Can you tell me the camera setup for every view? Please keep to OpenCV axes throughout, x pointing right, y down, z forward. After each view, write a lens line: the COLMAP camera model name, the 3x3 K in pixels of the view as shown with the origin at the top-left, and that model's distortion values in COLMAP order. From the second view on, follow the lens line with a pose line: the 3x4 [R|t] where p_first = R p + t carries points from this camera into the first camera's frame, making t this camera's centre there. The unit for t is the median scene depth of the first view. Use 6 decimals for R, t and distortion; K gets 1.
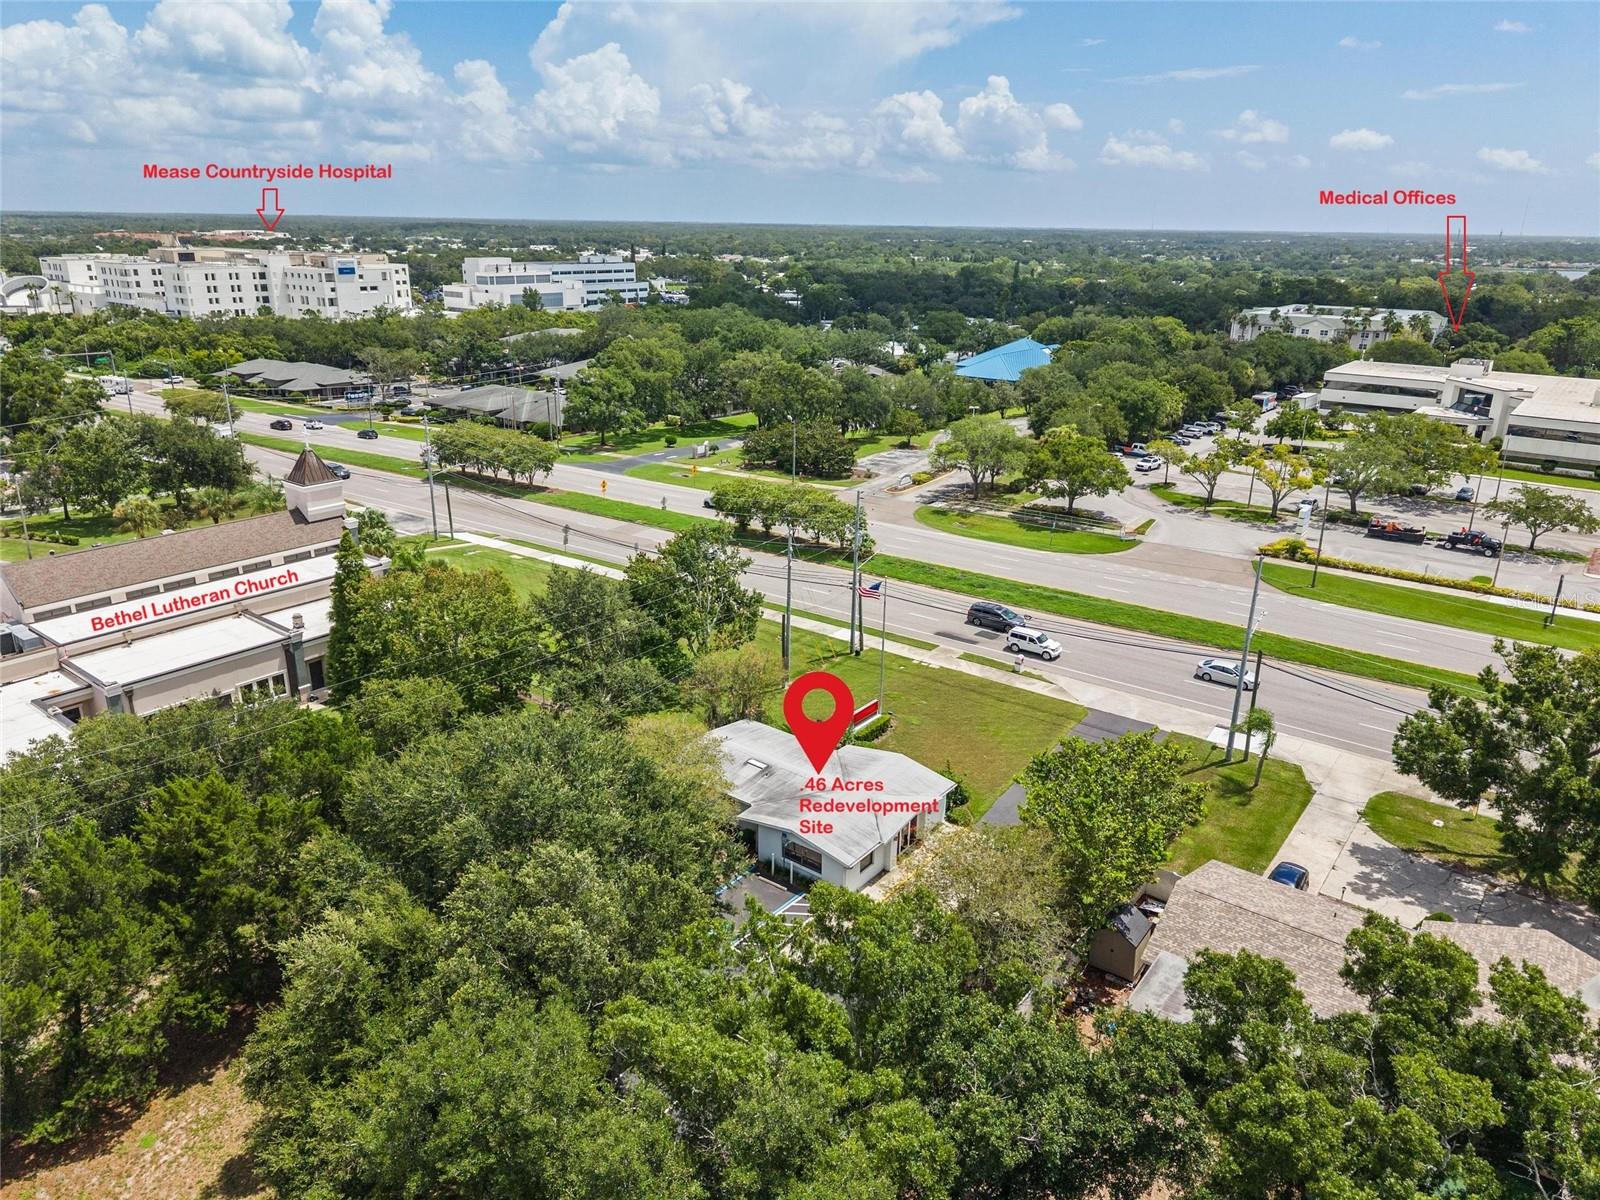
lens RADIAL K [[1105.3, 0, 808.2], [0, 1105.3, 594.9], [0, 0, 1]] dist [0.001239, -0.010395]
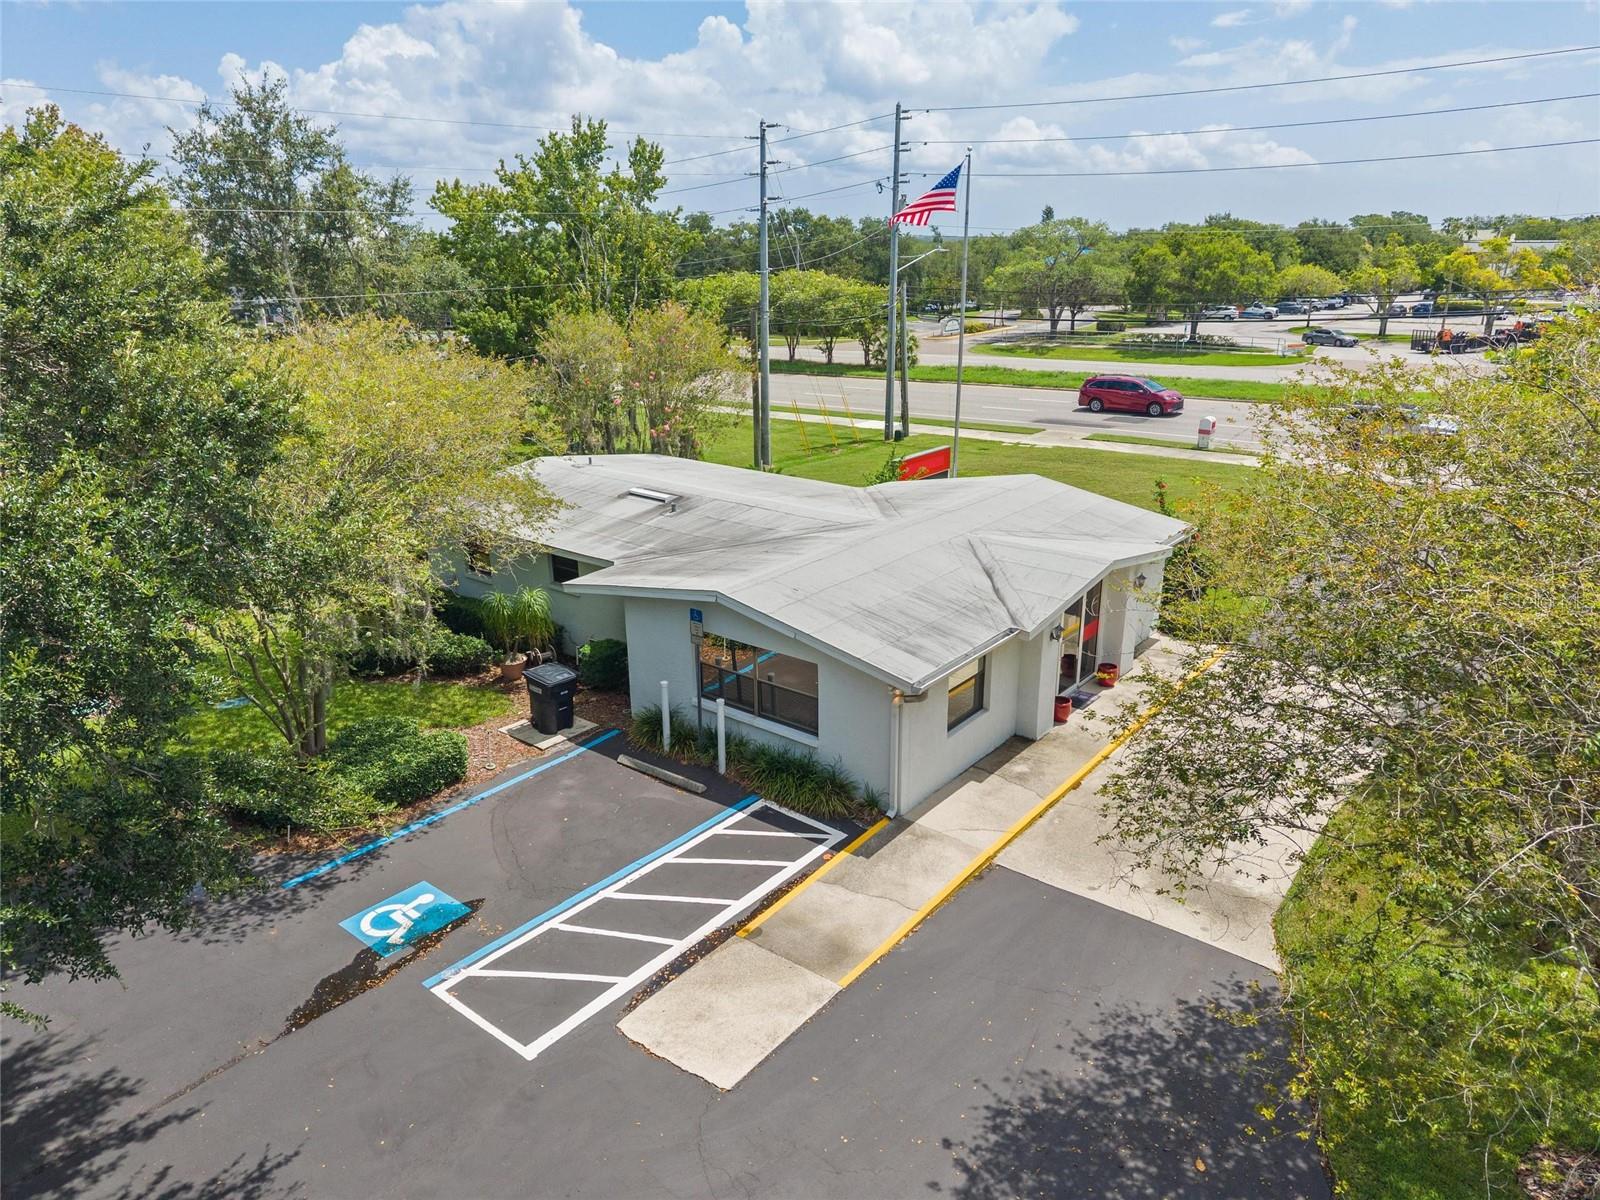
lens RADIAL K [[1105.3, 0, 802.8], [0, 1105.3, 598.2], [0, 0, 1]] dist [0.001239, -0.010395]
pose [[0.999061, -0.028739, -0.032411, 0.009972], [0.028186, 0.999451, -0.017399, 0.117329], [0.032893, 0.016469, 0.999323, 0.373661]]
